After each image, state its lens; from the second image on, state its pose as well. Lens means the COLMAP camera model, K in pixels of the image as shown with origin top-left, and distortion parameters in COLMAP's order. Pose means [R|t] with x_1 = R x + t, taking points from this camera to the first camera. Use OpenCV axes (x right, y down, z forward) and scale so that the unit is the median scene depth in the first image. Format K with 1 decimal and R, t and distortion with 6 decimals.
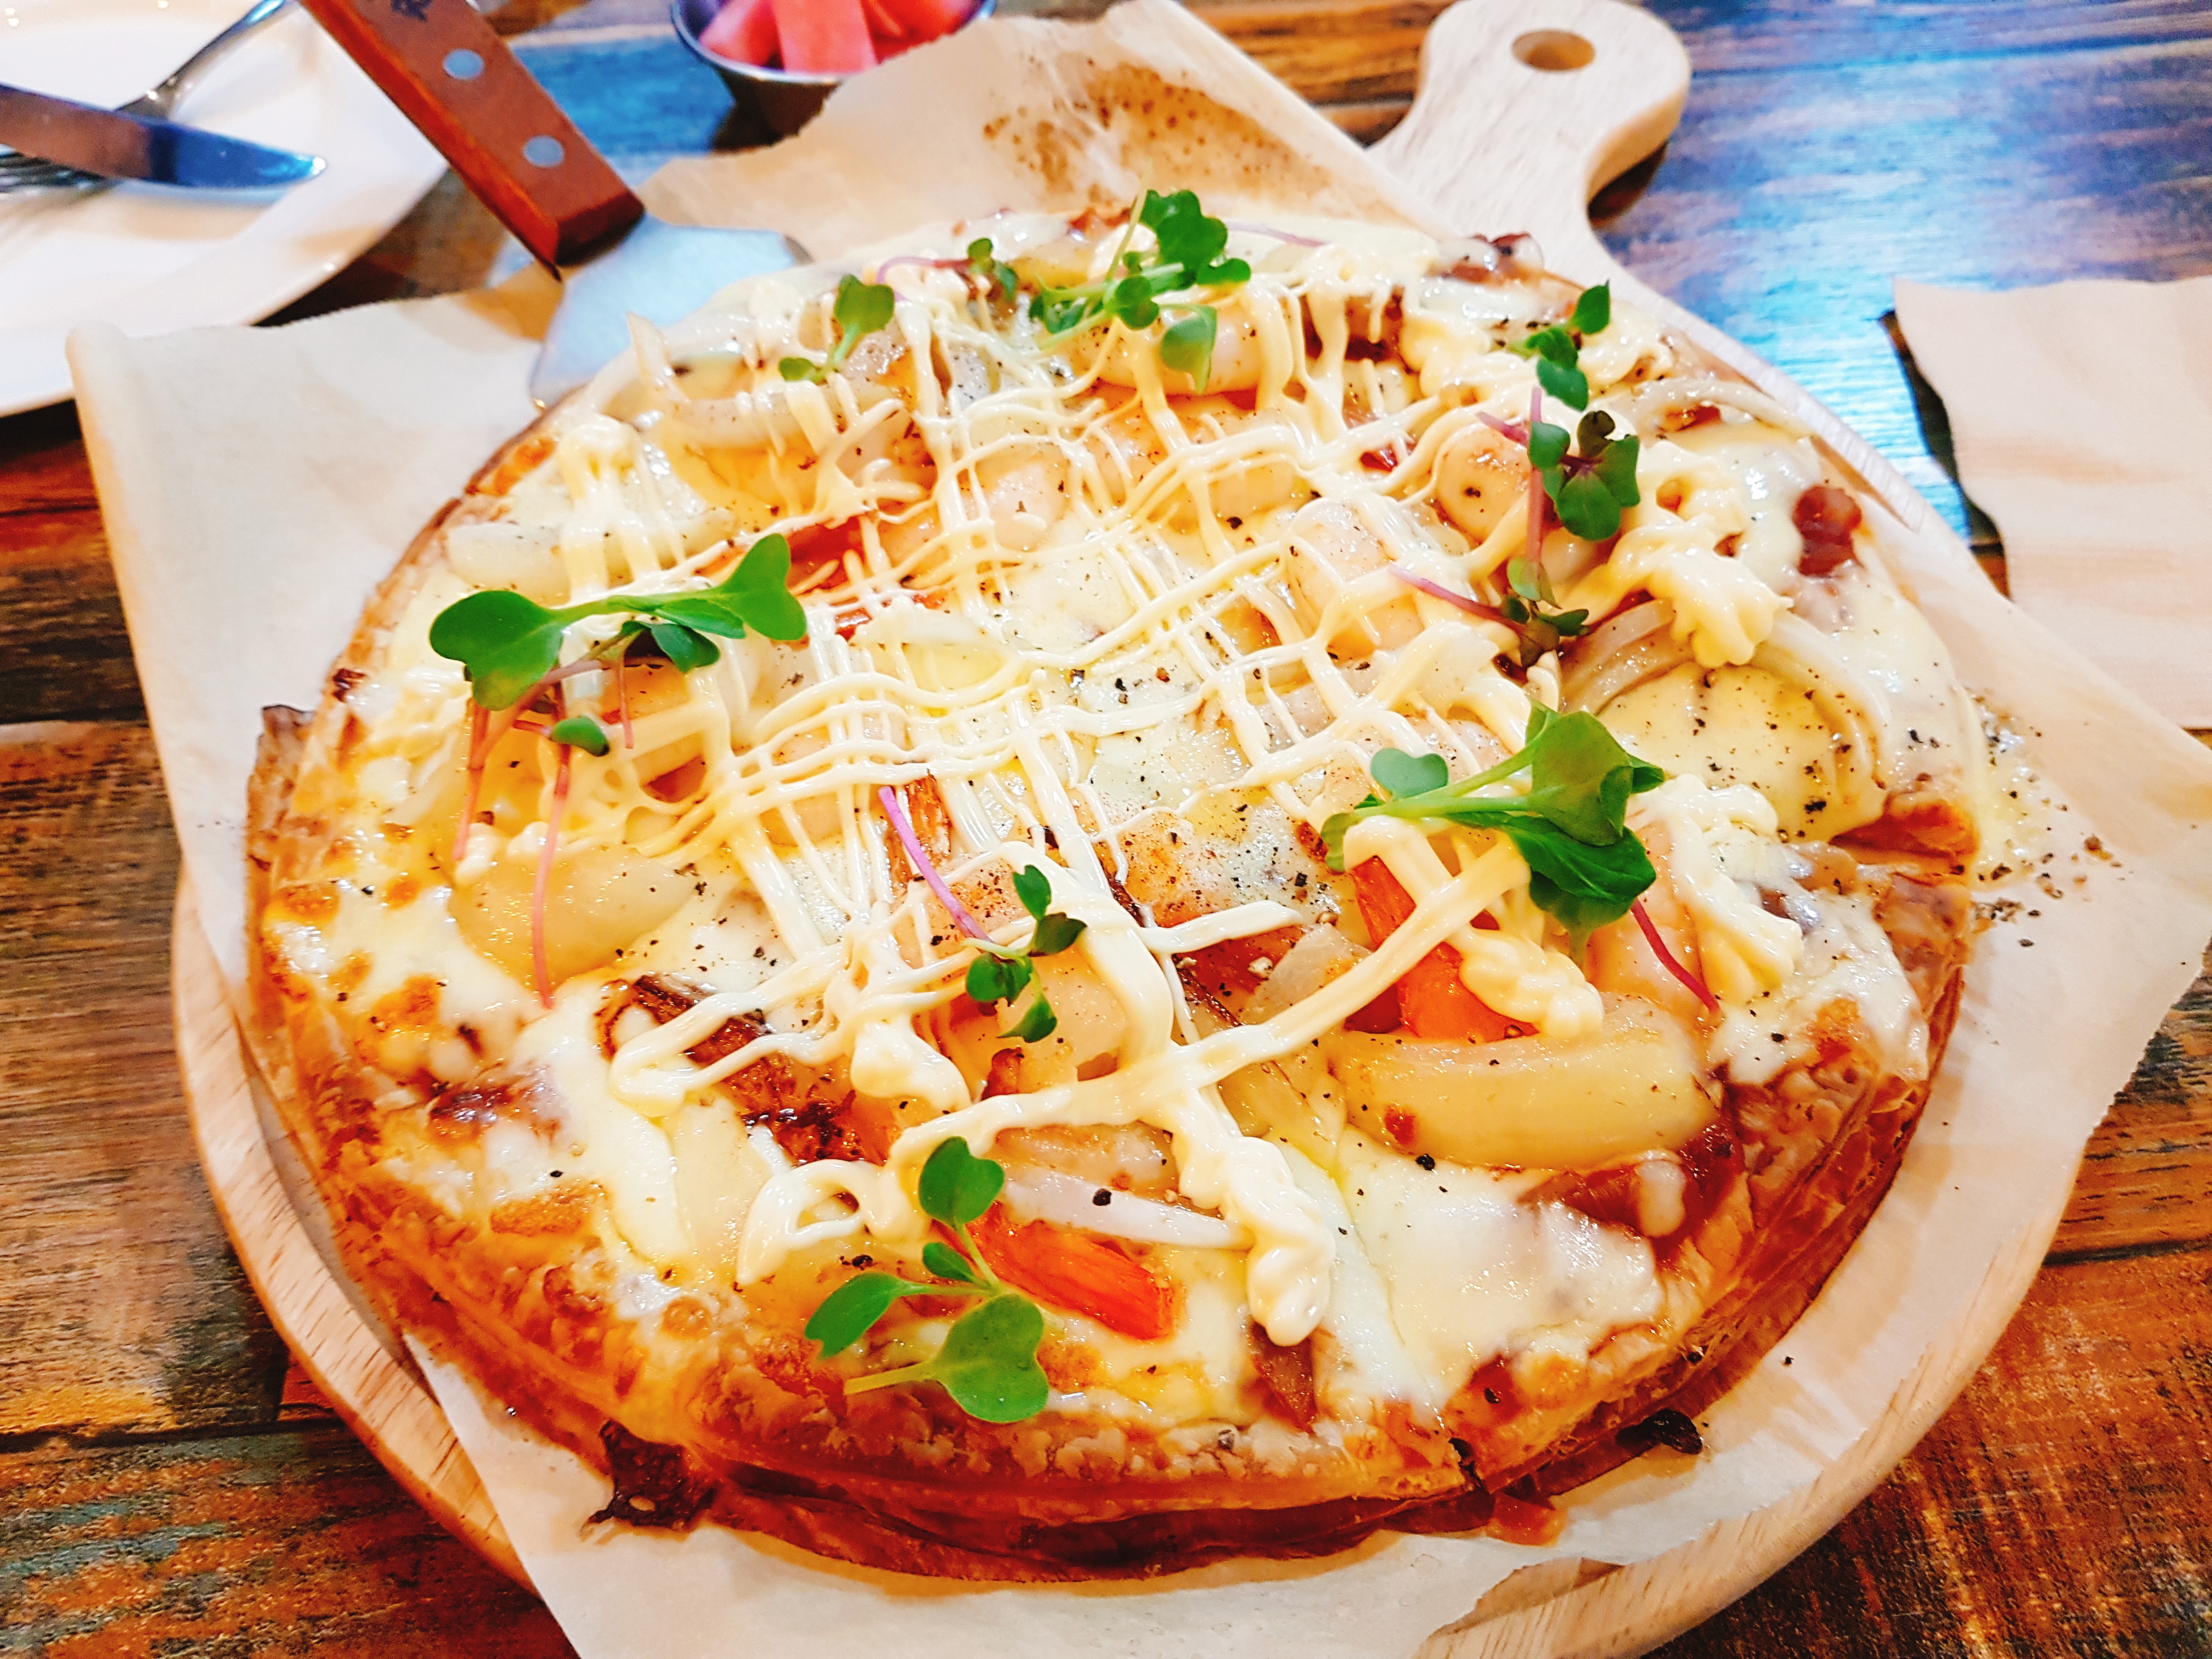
lens RADIAL K [[1803.5, 0, 1106.0], [0, 1803.5, 829.5], [0, 0, 1]] dist [-0.005153, -0.015200]
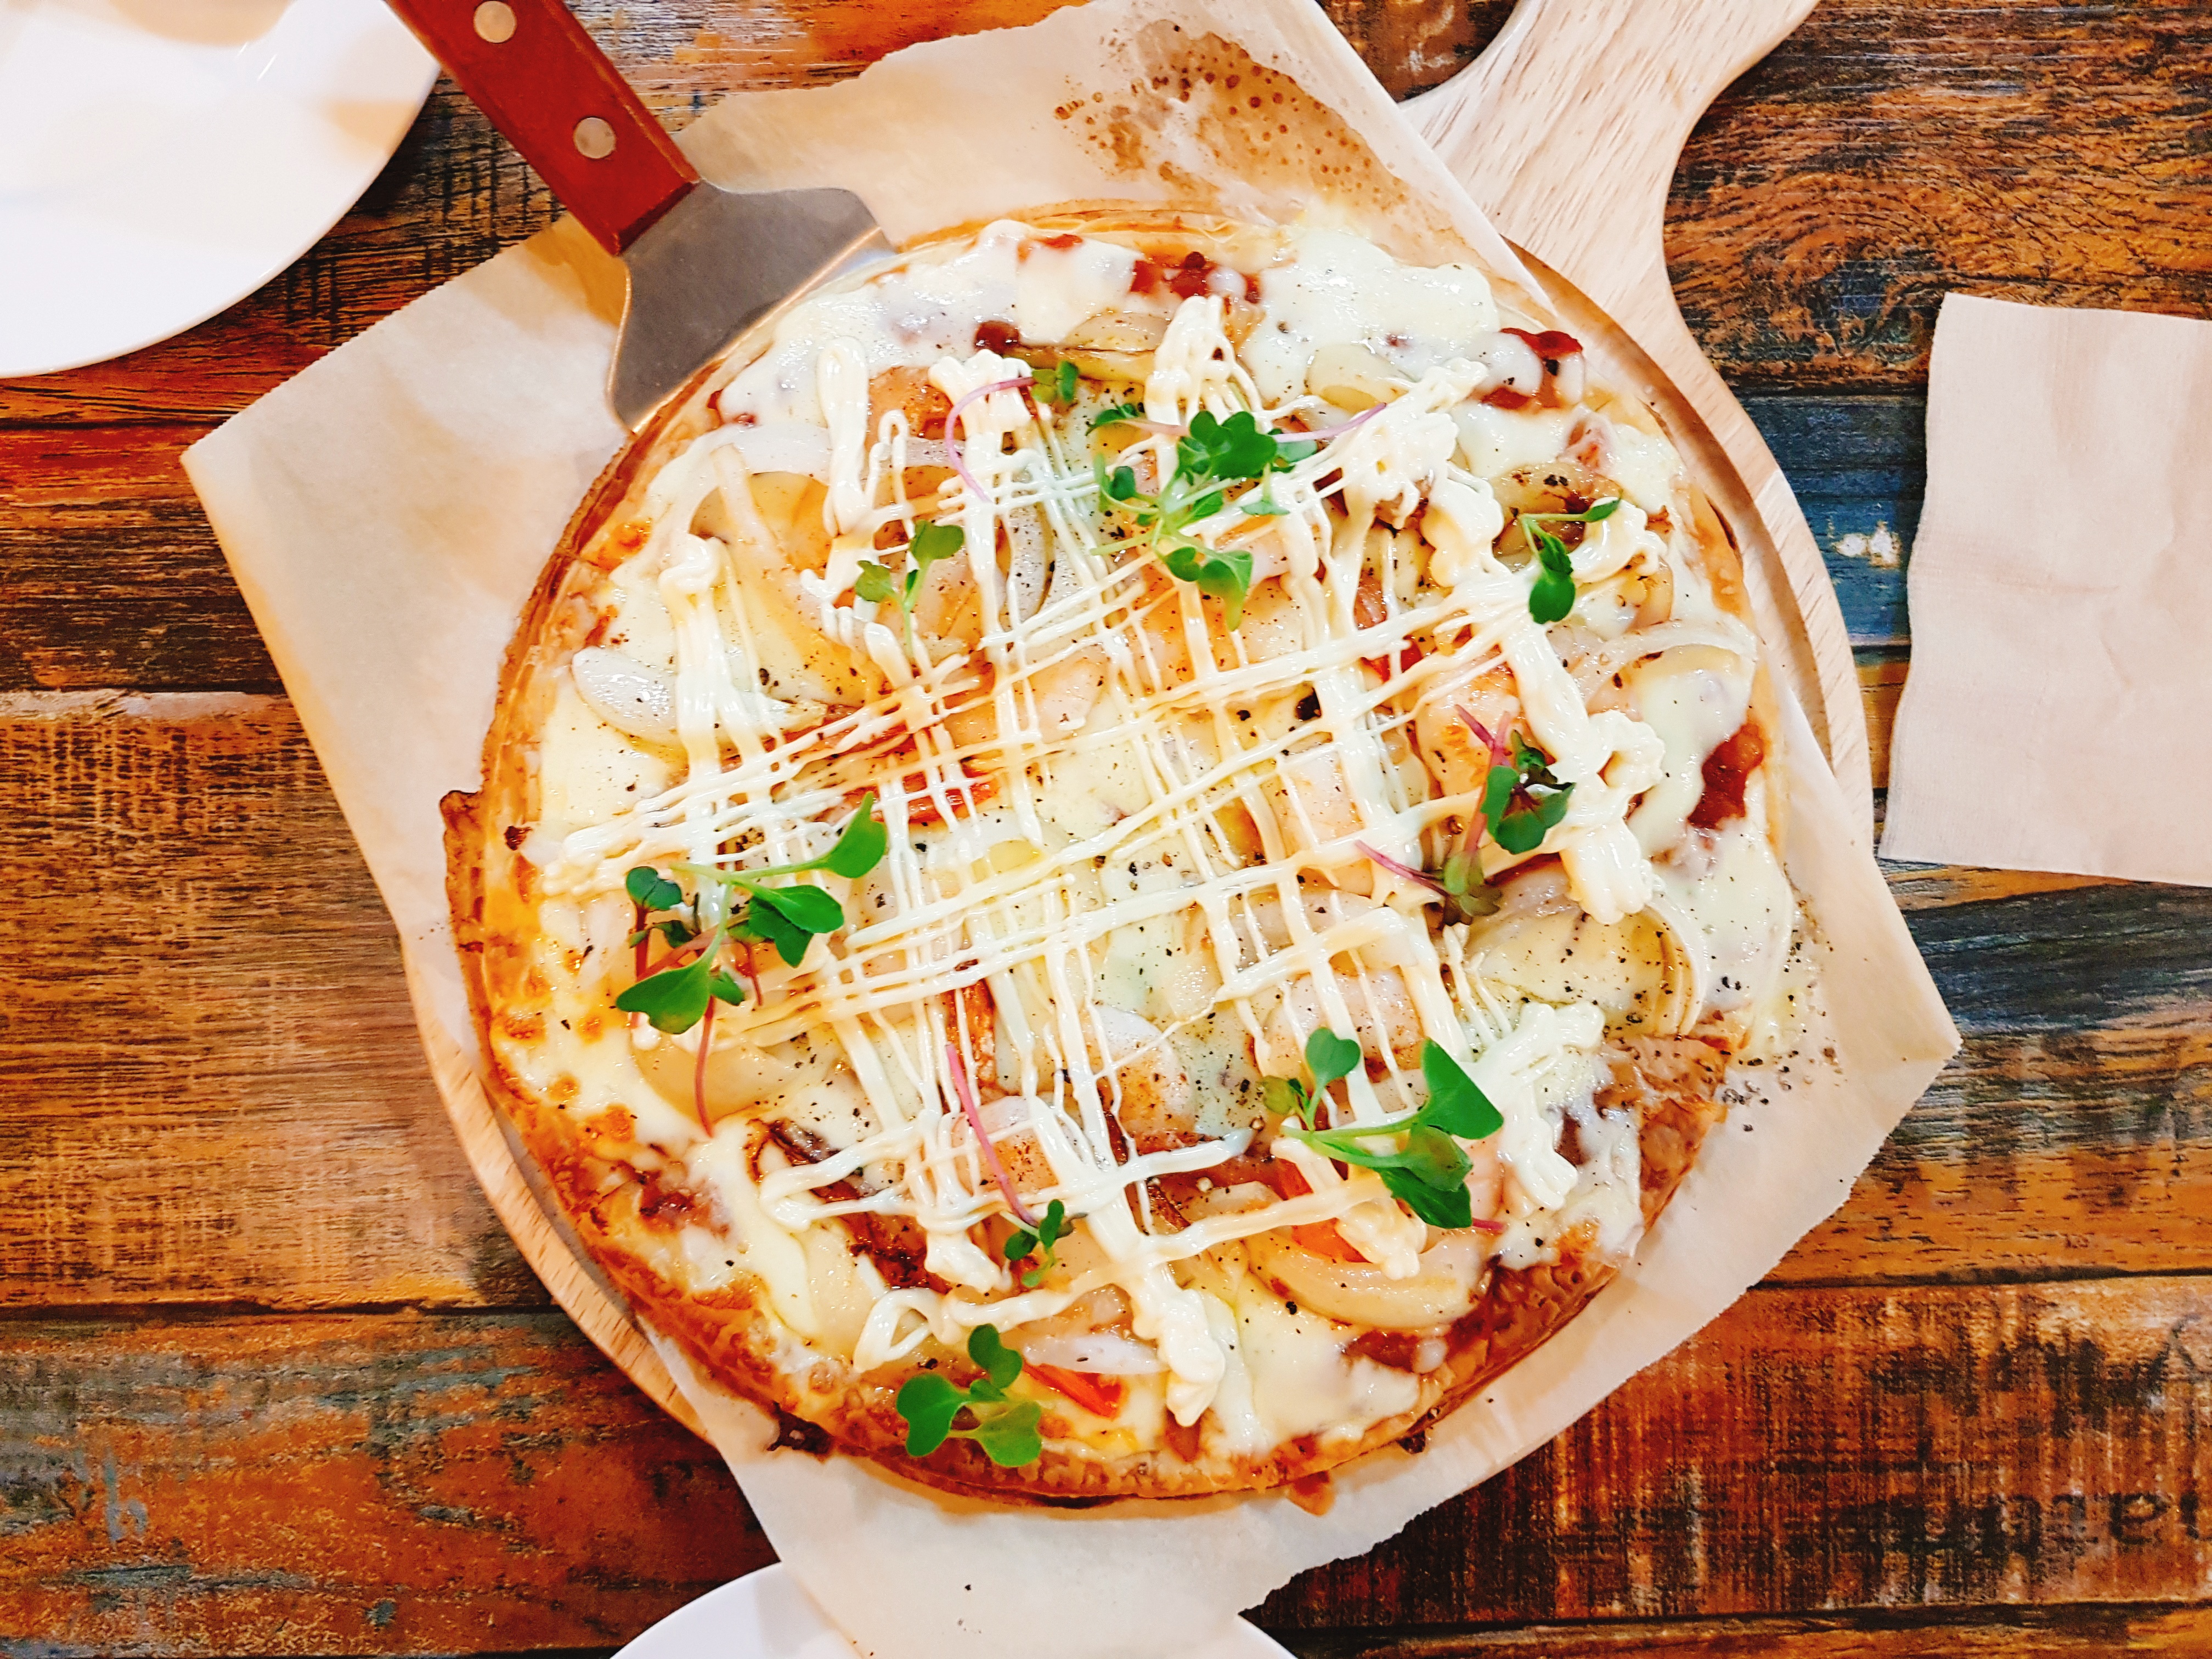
lens RADIAL K [[1756.5, 0, 1134.6], [0, 1756.5, 833.3], [0, 0, 1]] dist [0.015784, -0.003410]
pose [[0.995423, 0.080438, 0.051605, -0.064133], [-0.095070, 0.778347, 0.620595, -0.980903], [0.009753, -0.622661, 0.782431, 0.055672]]
